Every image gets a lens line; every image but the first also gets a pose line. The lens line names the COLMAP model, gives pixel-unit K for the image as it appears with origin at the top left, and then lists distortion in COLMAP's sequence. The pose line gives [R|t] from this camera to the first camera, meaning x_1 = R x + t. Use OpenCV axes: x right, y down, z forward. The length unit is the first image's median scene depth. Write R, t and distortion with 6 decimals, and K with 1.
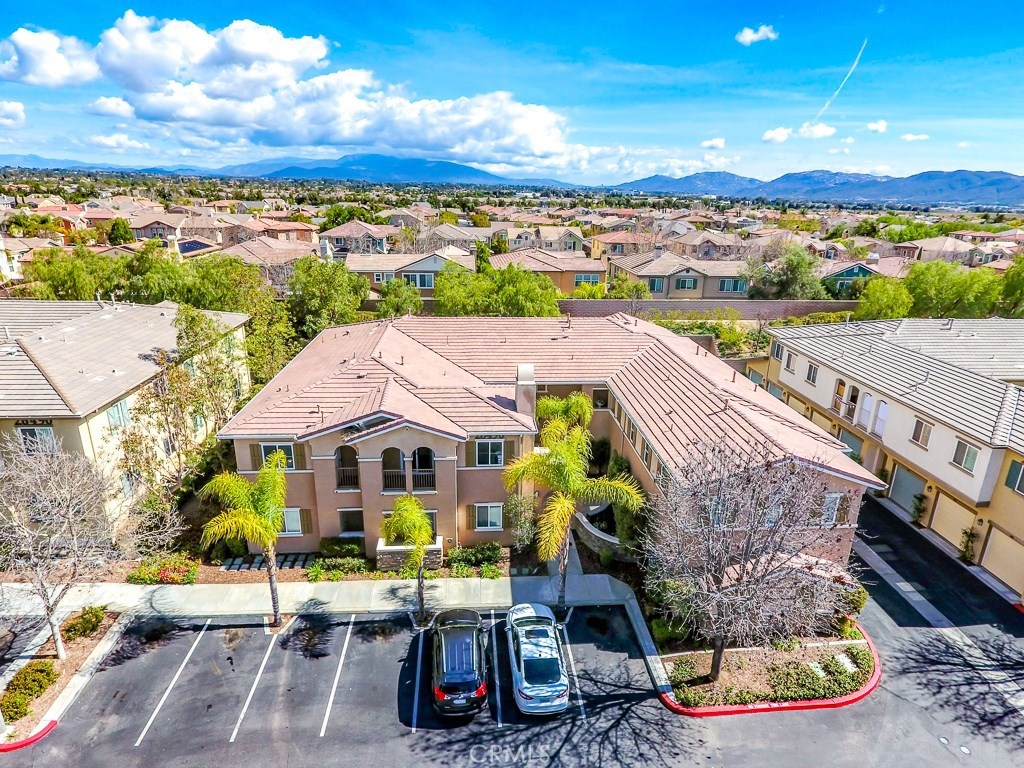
lens RADIAL K [[592.7, 0, 515.9], [0, 592.7, 383.6], [0, 0, 1]] dist [0.000326, -0.001449]
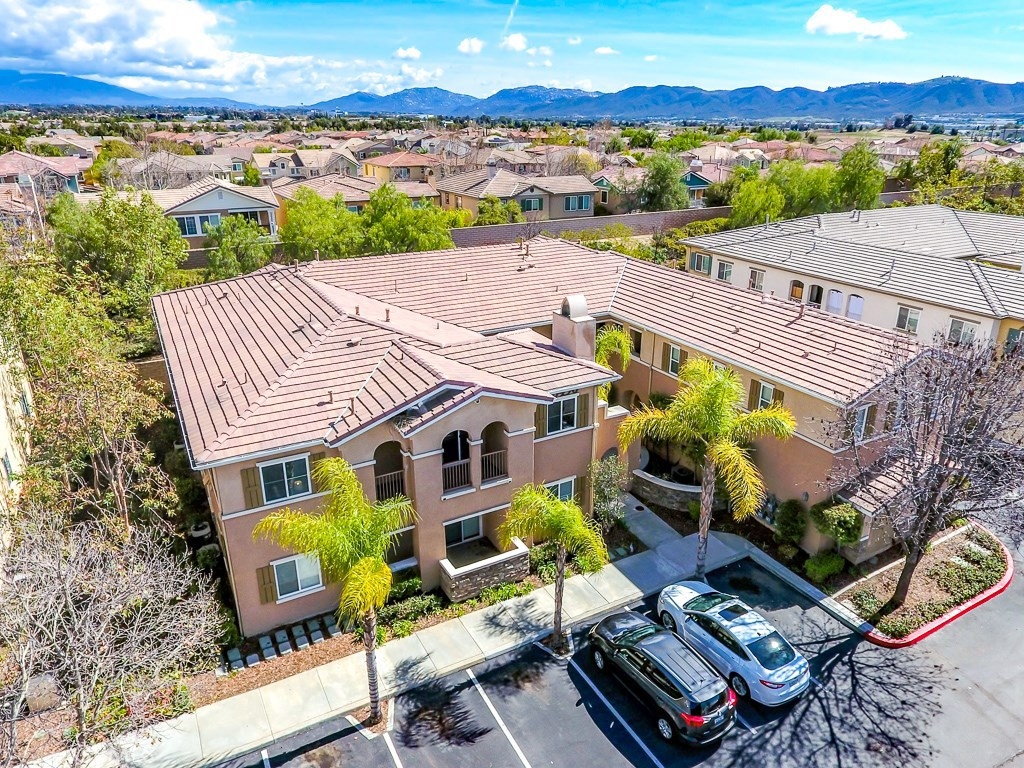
lens RADIAL K [[695.8, 0, 526.5], [0, 695.8, 370.4], [0, 0, 1]] dist [0.003787, 0.000001]
pose [[0.906584, -0.161115, 0.390061, -0.498919], [0.144321, 0.986893, 0.072206, -0.013682], [-0.396582, -0.009167, 0.917954, 0.220225]]
